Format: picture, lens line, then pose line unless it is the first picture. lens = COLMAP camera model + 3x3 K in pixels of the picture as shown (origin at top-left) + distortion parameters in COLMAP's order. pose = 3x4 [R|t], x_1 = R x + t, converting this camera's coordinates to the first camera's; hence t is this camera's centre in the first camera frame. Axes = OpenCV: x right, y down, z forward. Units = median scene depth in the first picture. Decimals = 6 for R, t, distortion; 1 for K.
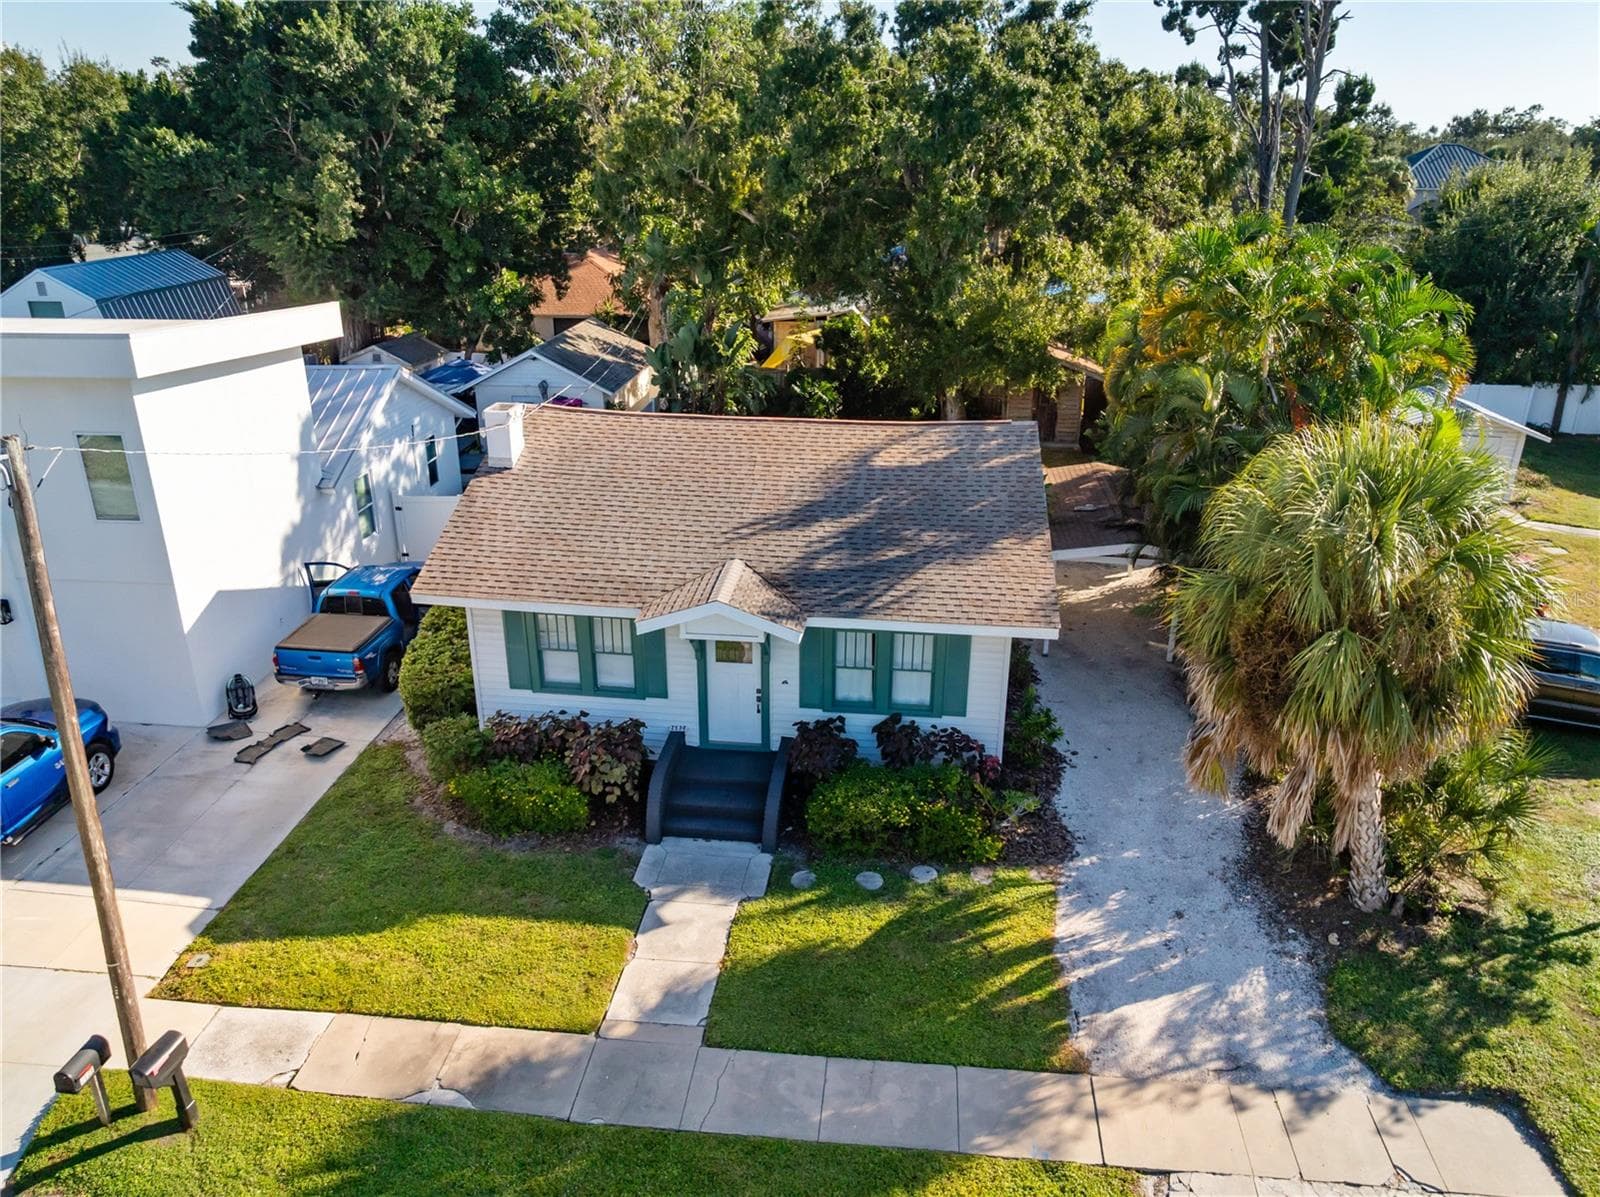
lens RADIAL K [[1093.6, 0, 800.0], [0, 1093.6, 598.5], [0, 0, 1]] dist [-0.019192, -0.031990]
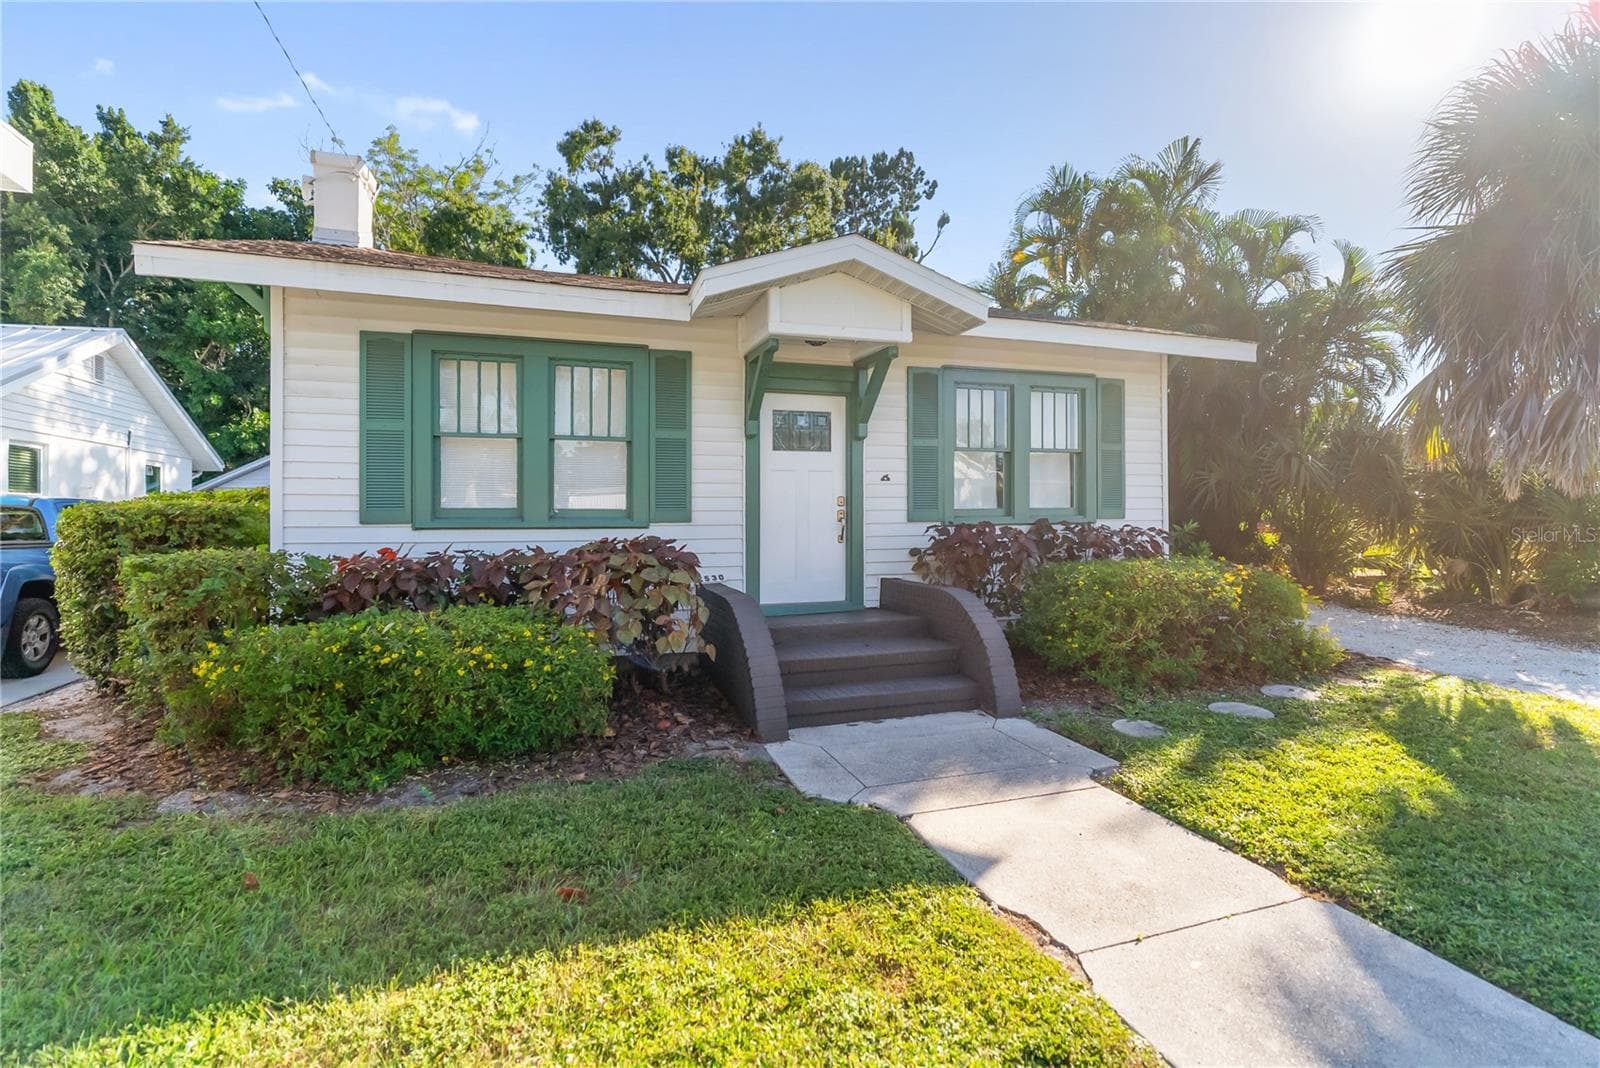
lens RADIAL K [[713.2, 0, 800.0], [0, 713.2, 534.0], [0, 0, 1]] dist [-0.003231, 0.000643]
pose [[0.911004, -0.029589, 0.411335, -0.226031], [0.169321, 0.936313, -0.307650, 0.223052], [-0.376035, 0.349918, 0.857995, 0.684776]]
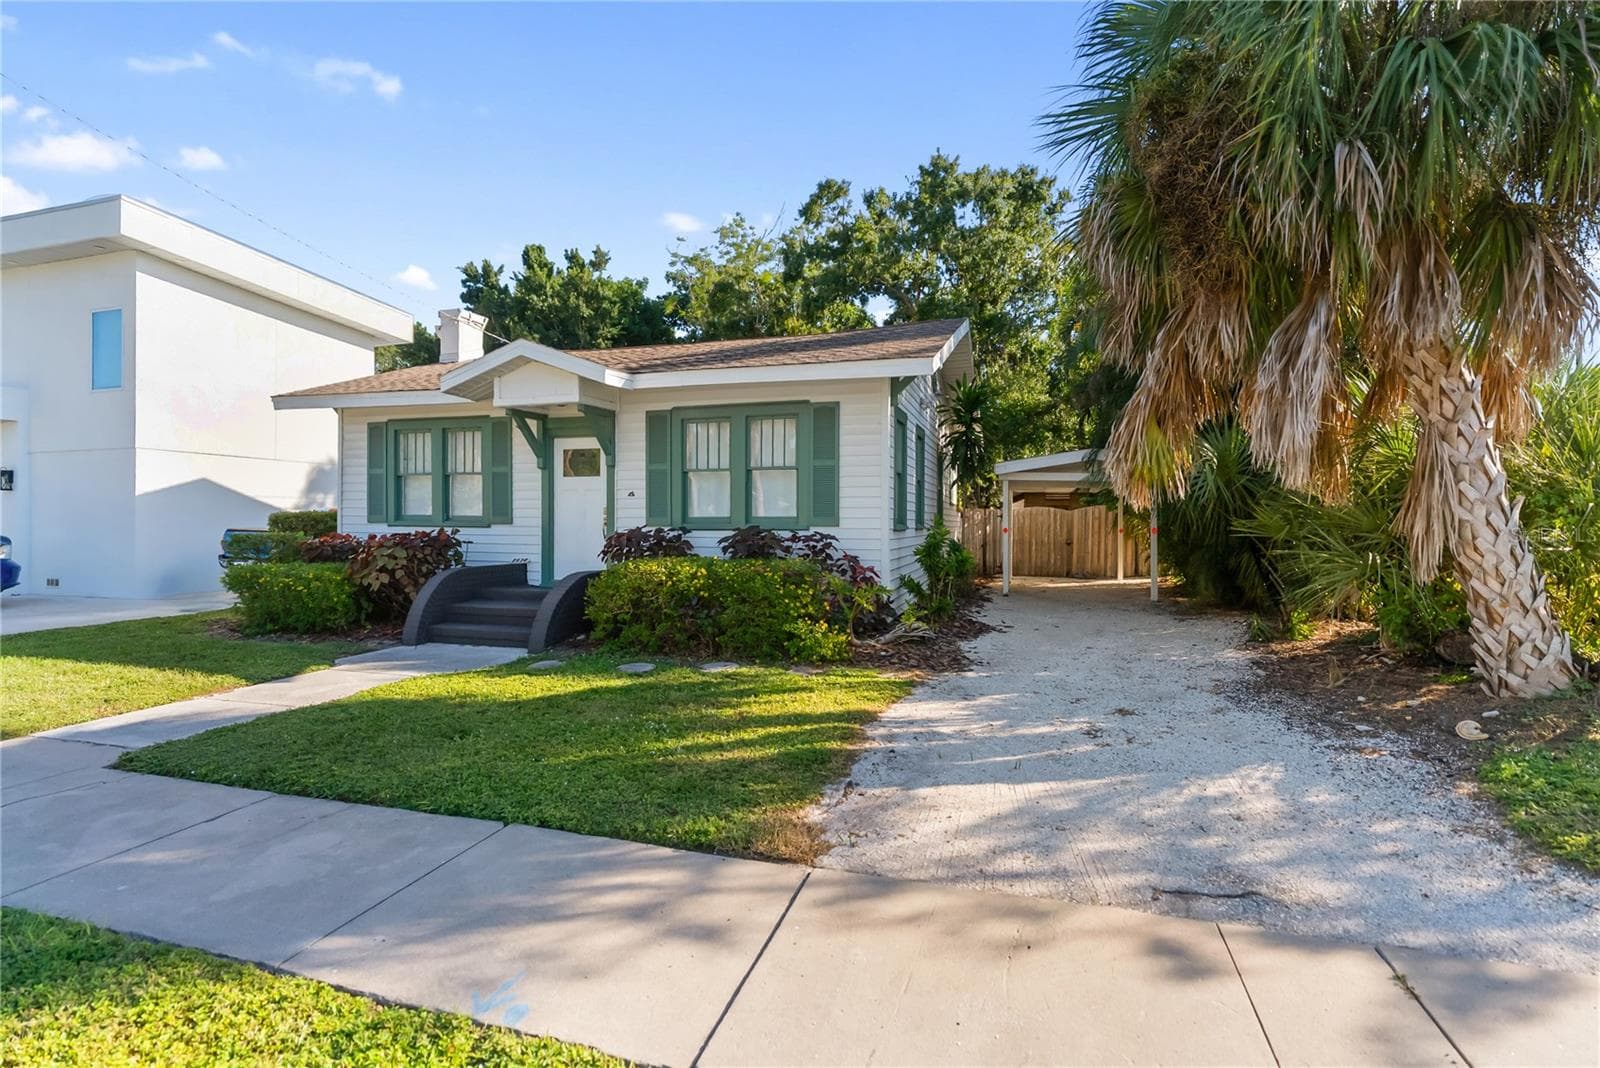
lens RADIAL K [[737.9, 0, 806.5], [0, 737.9, 533.5], [0, 0, 1]] dist [-0.001647, 0.002650]
pose [[0.983606, -0.005693, -0.180241, 0.221956], [-0.059459, 0.933369, -0.353958, 0.299663], [0.170246, 0.358872, 0.917729, 0.512218]]
